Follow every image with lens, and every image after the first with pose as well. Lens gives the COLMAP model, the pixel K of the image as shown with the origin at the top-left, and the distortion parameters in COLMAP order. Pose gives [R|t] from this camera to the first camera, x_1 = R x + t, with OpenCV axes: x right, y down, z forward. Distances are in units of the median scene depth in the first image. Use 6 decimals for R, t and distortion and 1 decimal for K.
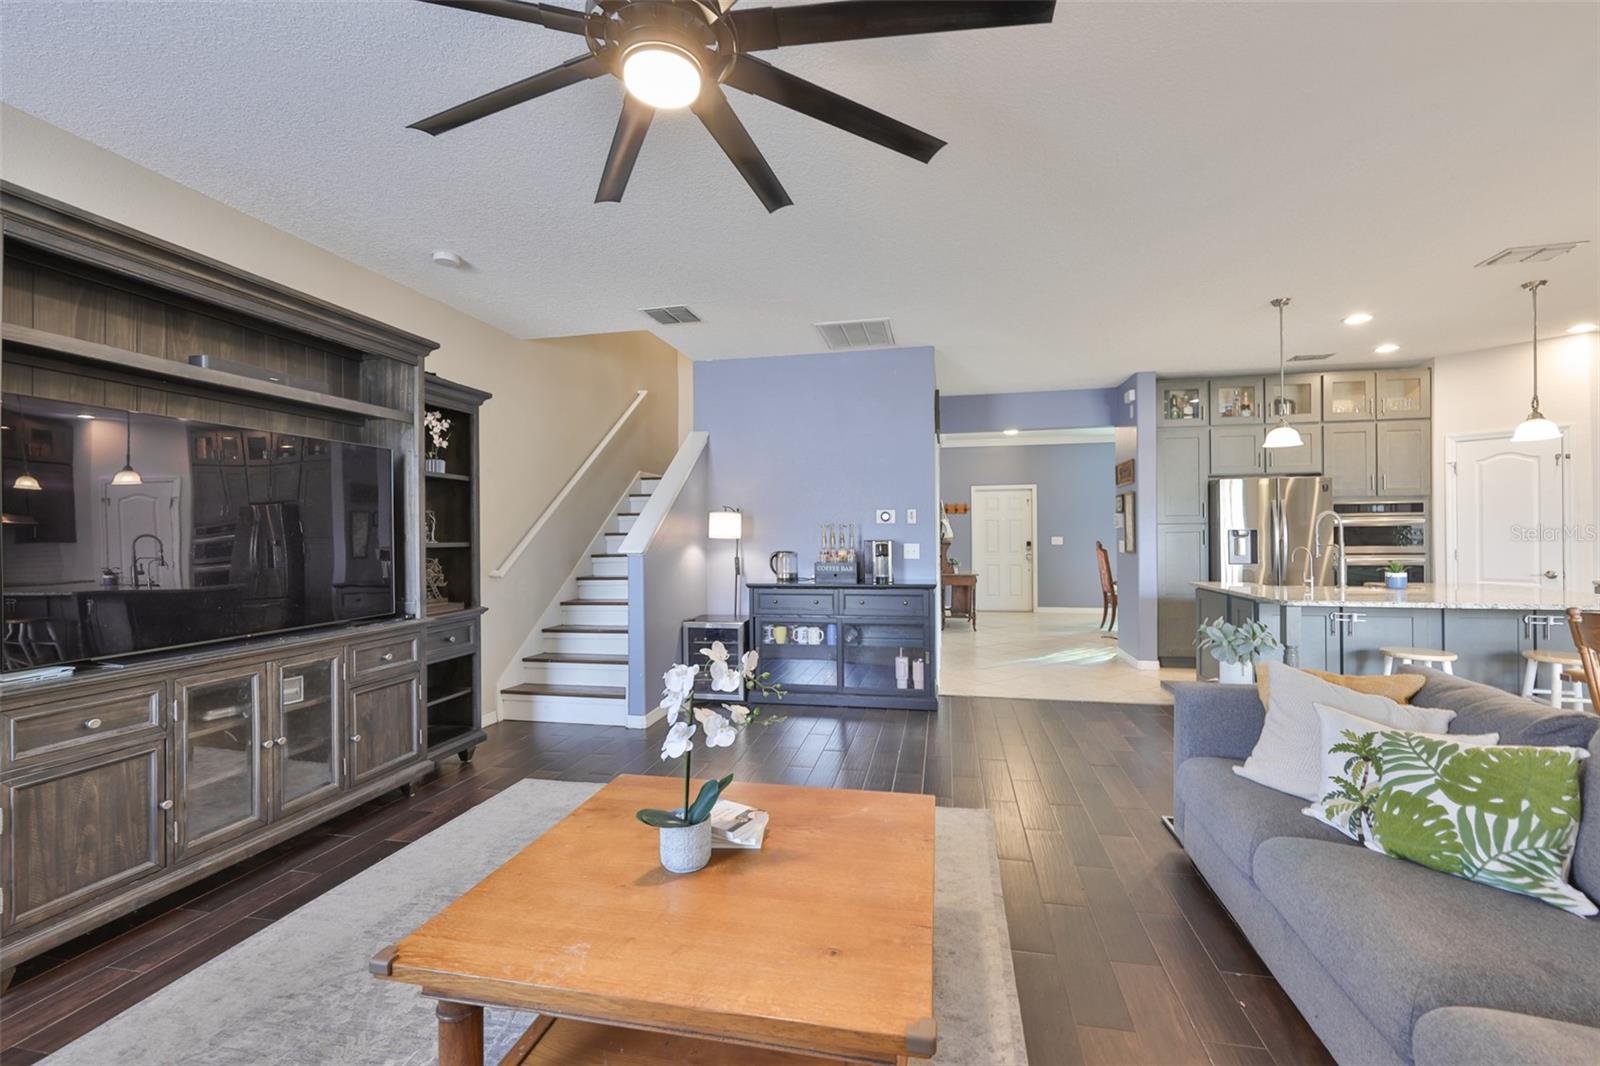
lens RADIAL K [[675.2, 0, 812.2], [0, 675.2, 532.7], [0, 0, 1]] dist [-0.000421, 0.000180]
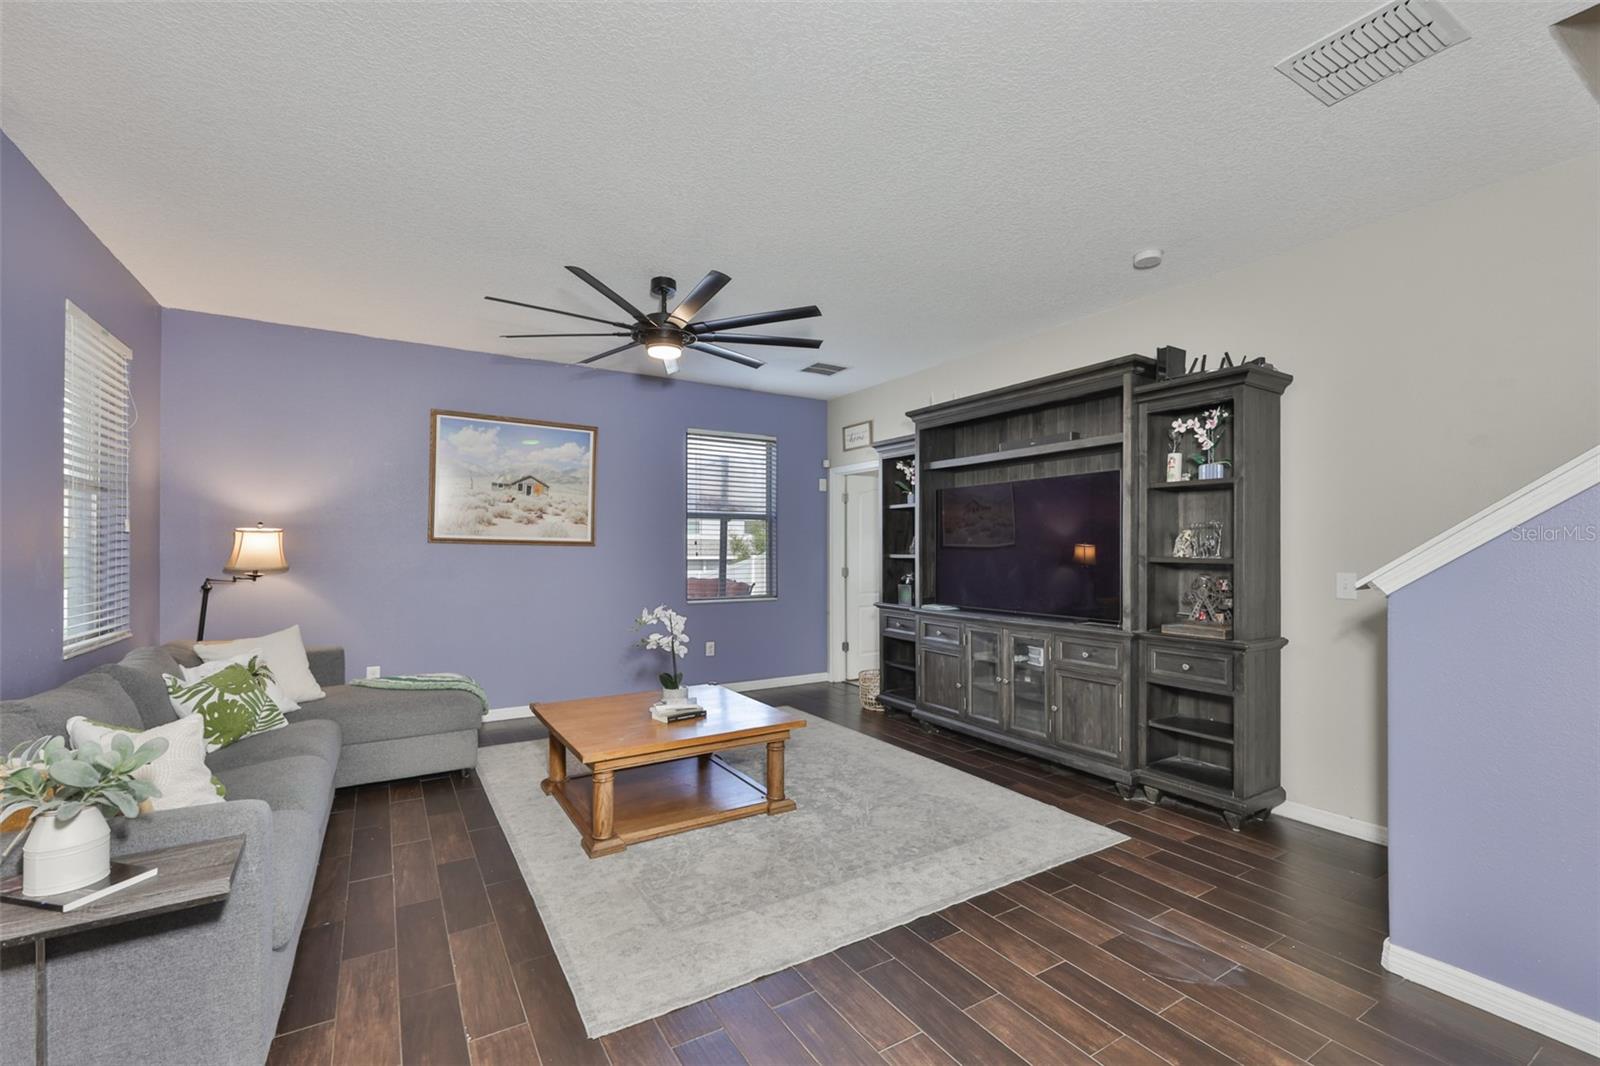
lens RADIAL K [[675.2, 0, 793.6], [0, 675.2, 542.9], [0, 0, 1]] dist [-0.000421, 0.000180]
pose [[-0.743179, -0.000409, -0.669093, 0.318779], [0.006546, 0.999948, -0.007882, -0.001327], [0.669061, -0.010238, -0.743137, 0.942227]]
